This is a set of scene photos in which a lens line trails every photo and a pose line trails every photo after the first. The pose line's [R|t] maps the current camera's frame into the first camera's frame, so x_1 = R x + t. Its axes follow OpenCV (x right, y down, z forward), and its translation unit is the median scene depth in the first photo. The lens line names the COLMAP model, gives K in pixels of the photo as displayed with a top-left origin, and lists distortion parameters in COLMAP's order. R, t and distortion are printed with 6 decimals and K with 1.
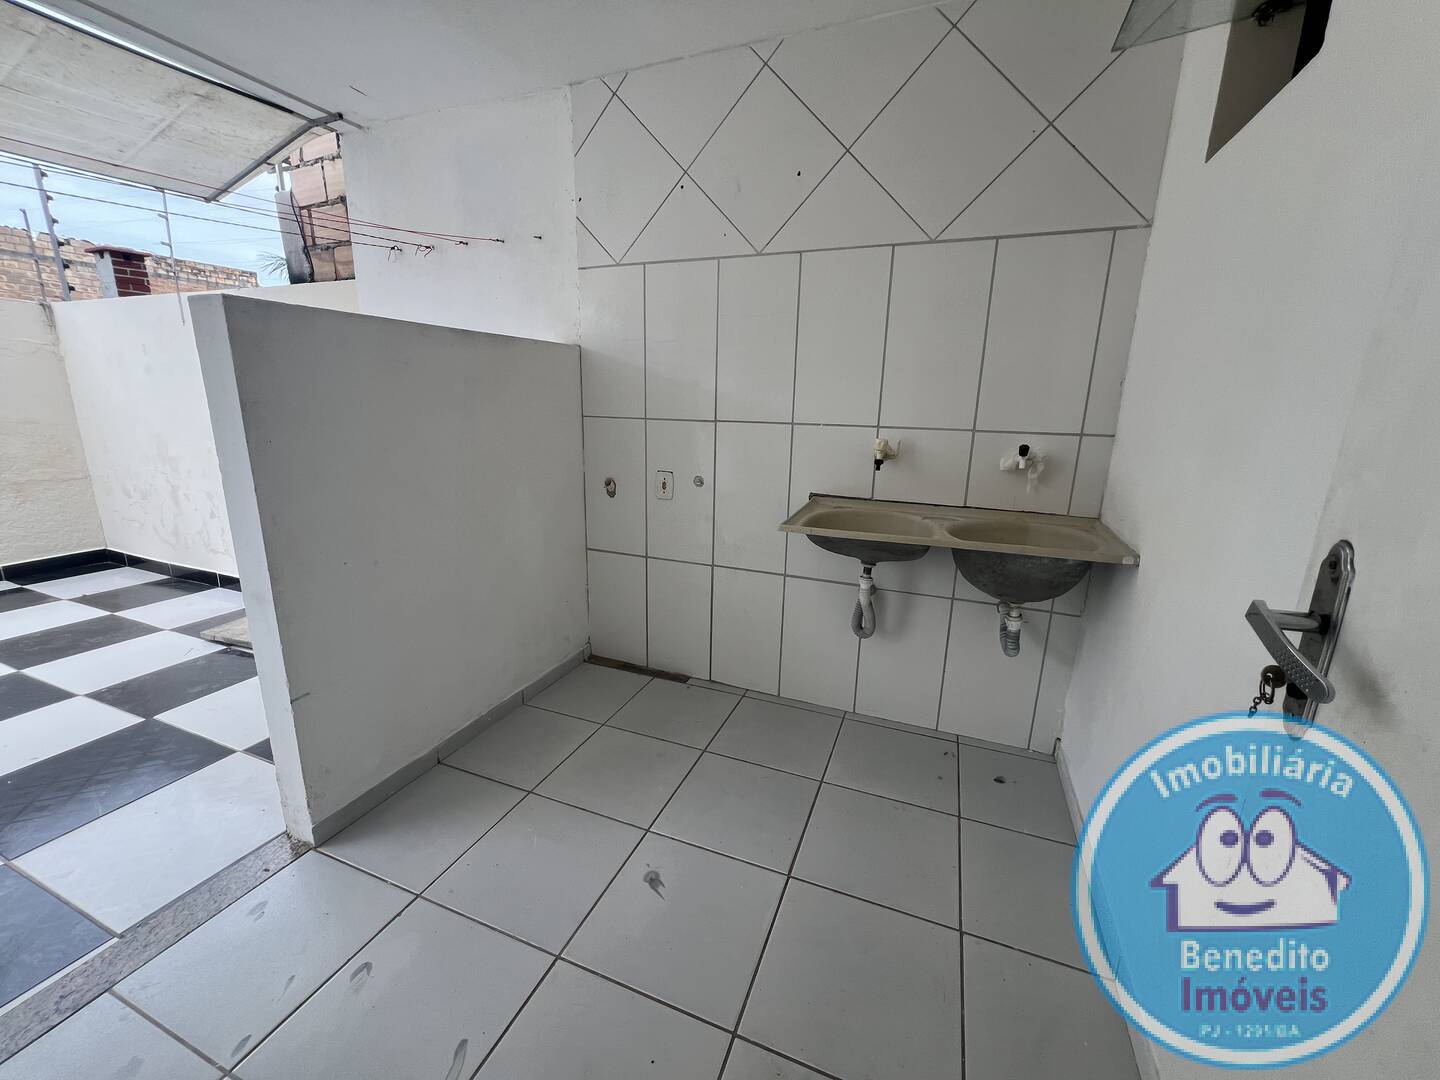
lens RADIAL K [[574.1, 0, 719.5], [0, 574.1, 537.8], [0, 0, 1]] dist [-0.003426, 0.000203]
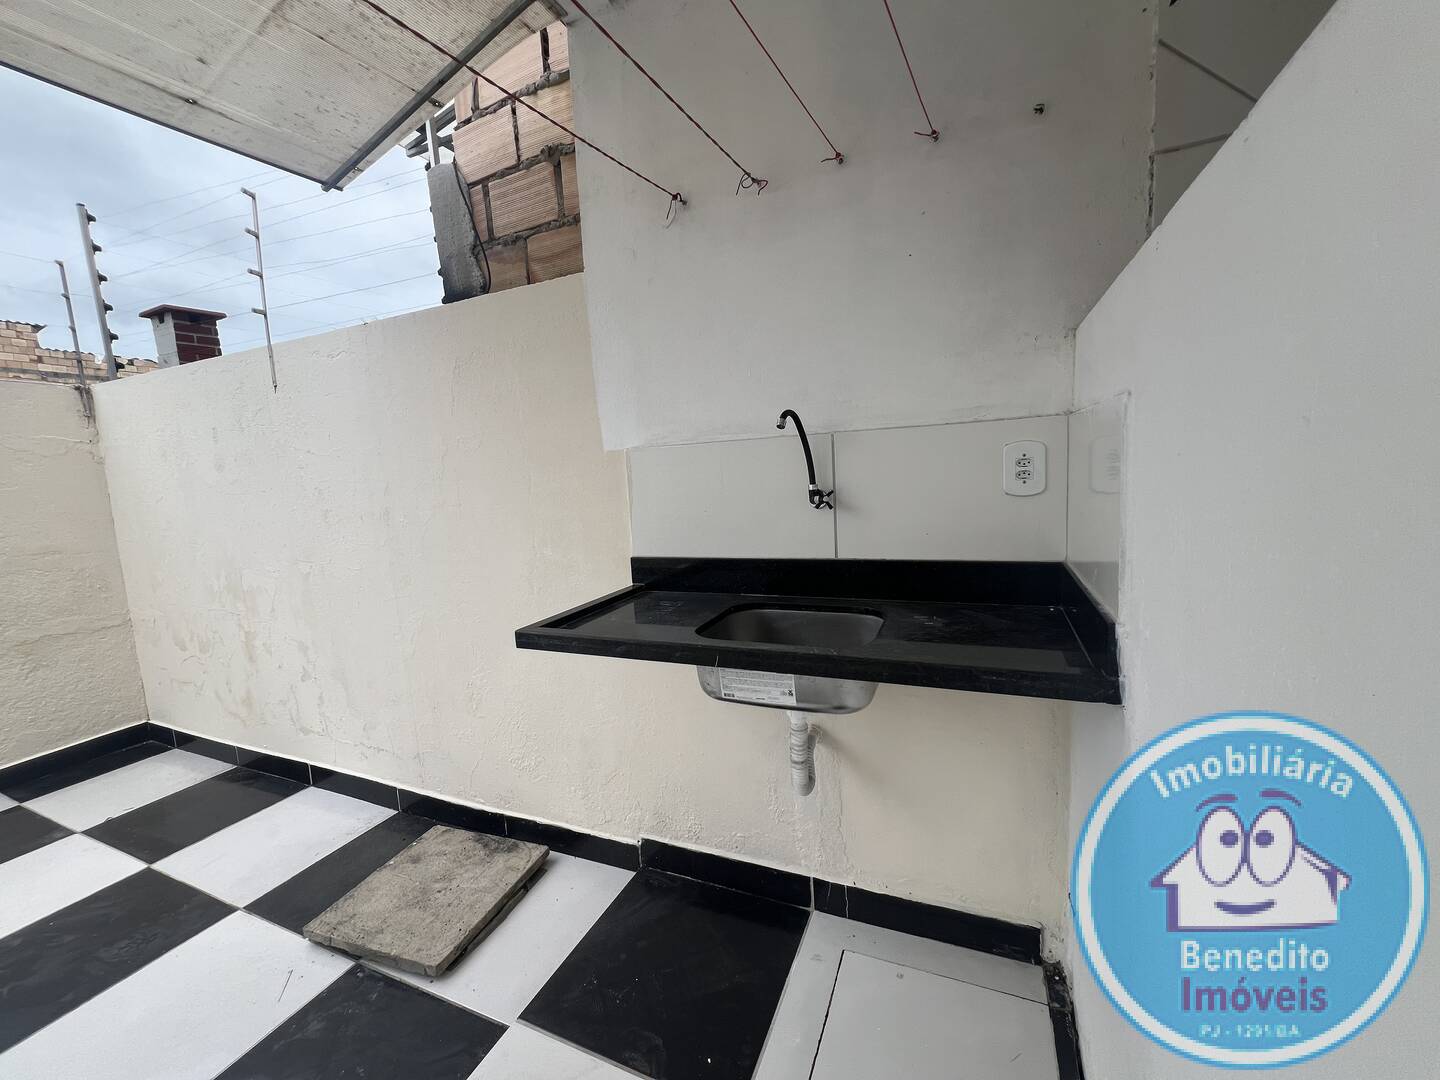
lens RADIAL K [[574.1, 0, 718.6], [0, 574.1, 539.2], [0, 0, 1]] dist [-0.003426, 0.000203]
pose [[0.996603, -0.071719, -0.040476, -0.424917], [0.066491, 0.990745, -0.118338, -0.094237], [0.048589, 0.115244, 0.992148, 0.401849]]
